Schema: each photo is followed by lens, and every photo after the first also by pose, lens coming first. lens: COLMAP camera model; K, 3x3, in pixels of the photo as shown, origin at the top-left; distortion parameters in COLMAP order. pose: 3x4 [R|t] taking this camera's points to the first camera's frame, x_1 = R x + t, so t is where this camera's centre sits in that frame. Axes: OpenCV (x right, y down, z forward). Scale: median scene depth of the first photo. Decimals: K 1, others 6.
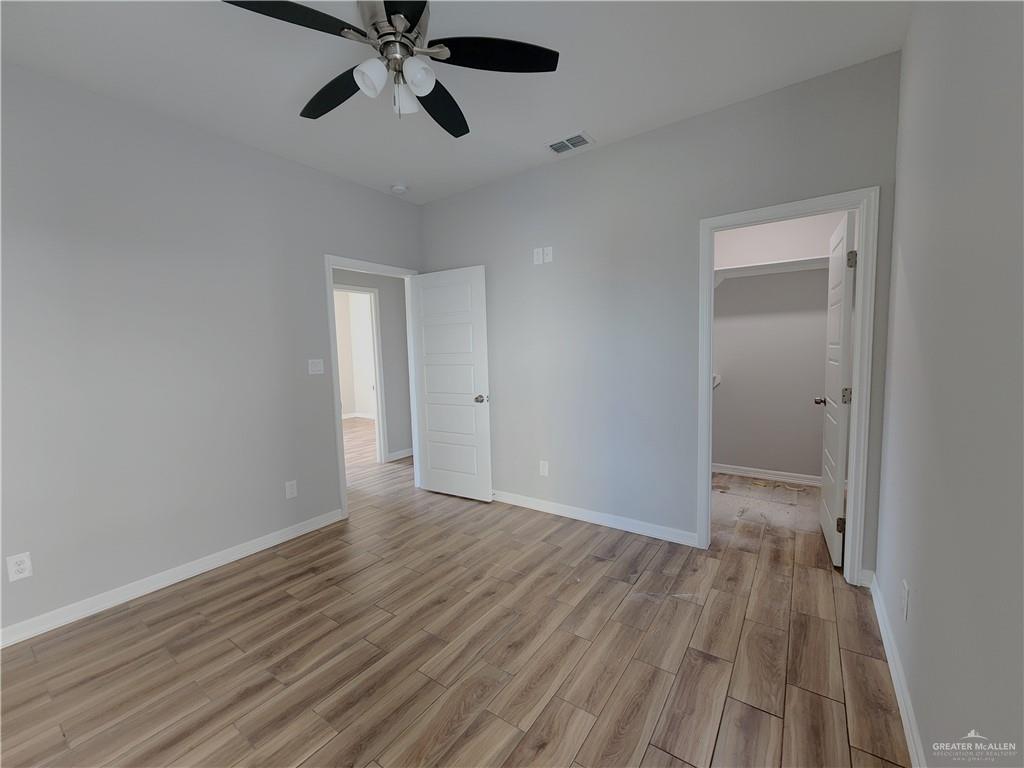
lens RADIAL K [[419.0, 0, 511.6], [0, 419.0, 386.2], [0, 0, 1]] dist [0.004682, 0.000854]
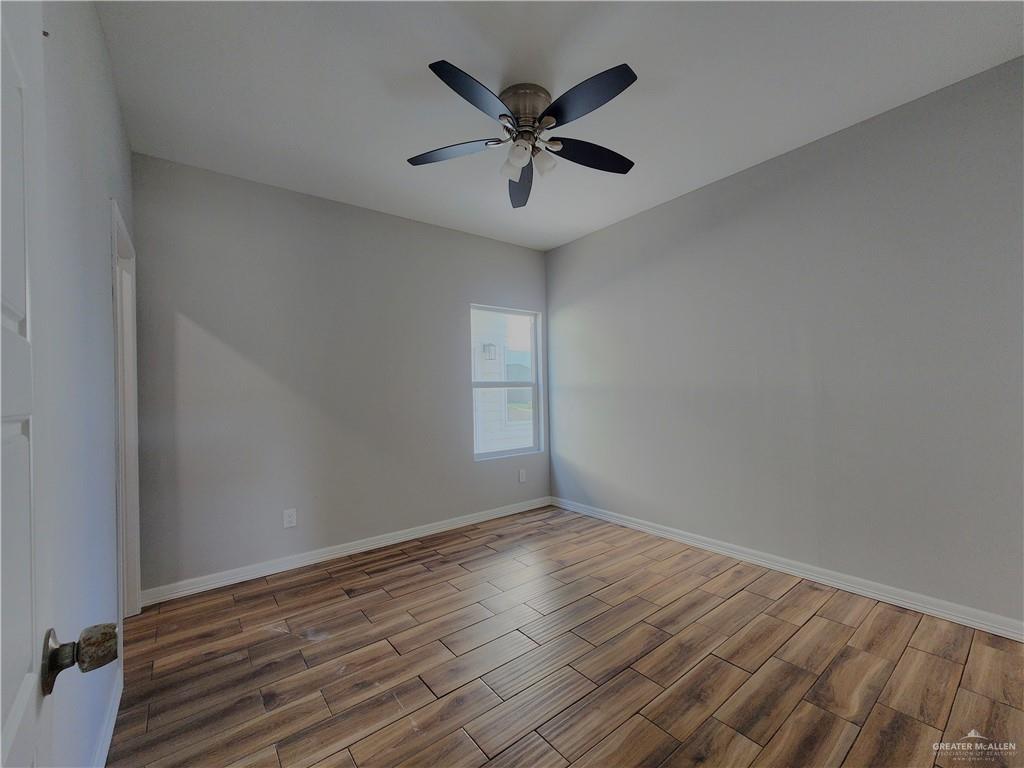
lens RADIAL K [[419.0, 0, 511.8], [0, 419.0, 386.1], [0, 0, 1]] dist [0.004682, 0.000854]
pose [[-0.954334, 0.052261, 0.294136, -0.447883], [0.073825, 0.995299, 0.062688, -0.096407], [-0.289477, 0.081540, -0.953706, 1.817931]]
